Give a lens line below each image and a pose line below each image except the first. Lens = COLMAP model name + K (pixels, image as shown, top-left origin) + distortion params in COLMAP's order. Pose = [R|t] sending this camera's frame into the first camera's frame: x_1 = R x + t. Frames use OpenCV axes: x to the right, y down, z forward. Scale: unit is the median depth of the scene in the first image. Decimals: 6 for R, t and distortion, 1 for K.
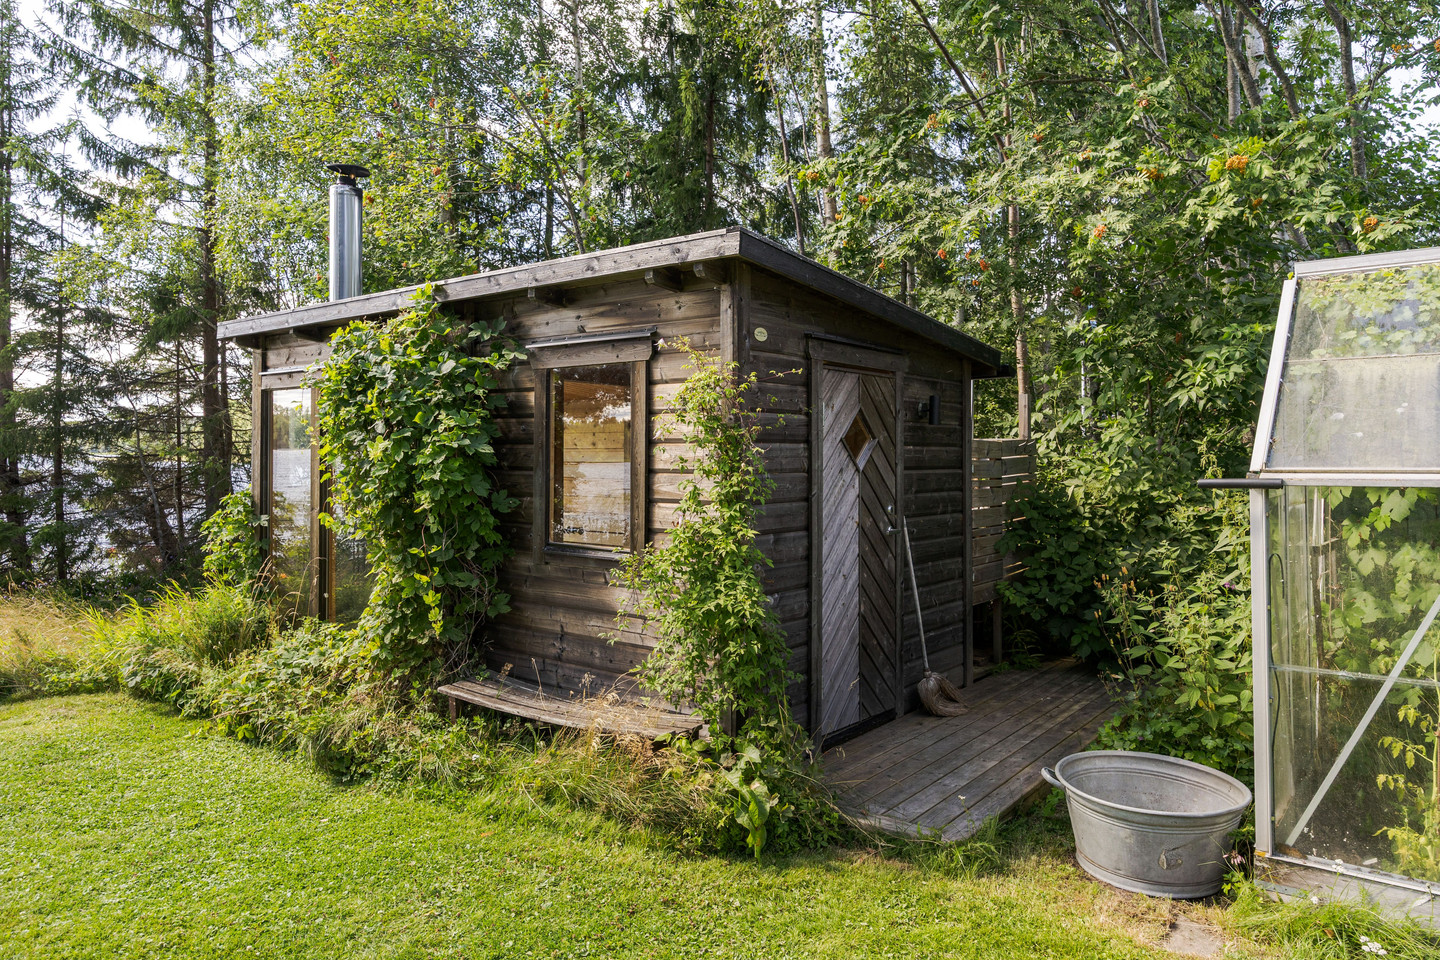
lens RADIAL K [[934.5, 0, 720.0], [0, 934.5, 480.0], [0, 0, 1]] dist [0.002120, 0.000188]
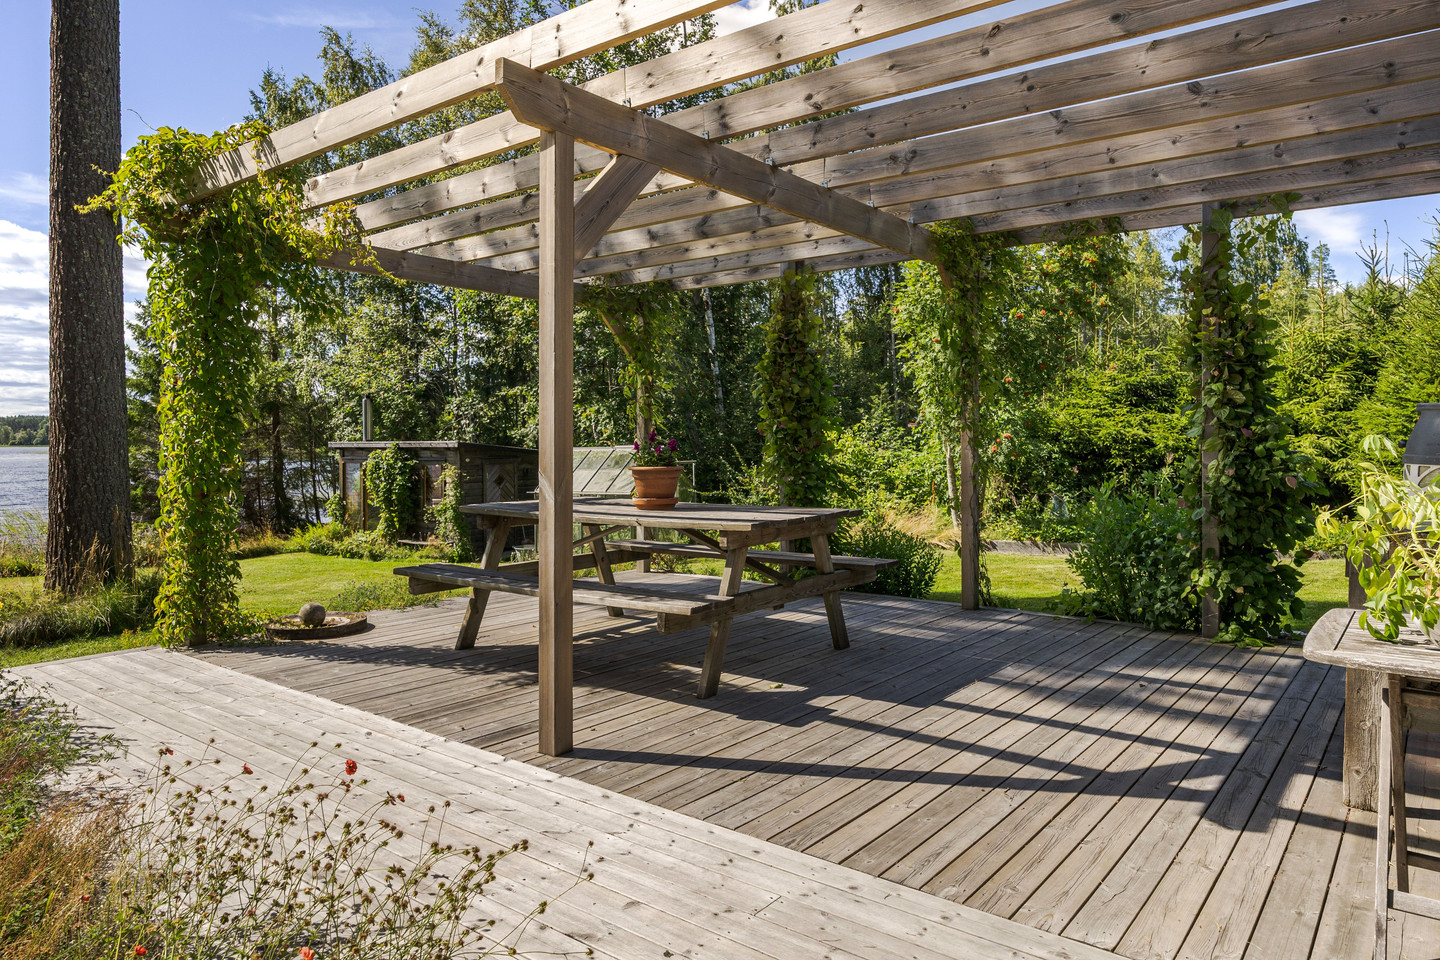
lens RADIAL K [[934.5, 0, 720.0], [0, 934.5, 480.0], [0, 0, 1]] dist [0.002120, 0.000188]
pose [[0.999632, -0.007250, 0.026130, 1.015748], [0.006746, 0.999791, 0.019305, -0.119856], [-0.026265, -0.019121, 0.999472, -3.164706]]
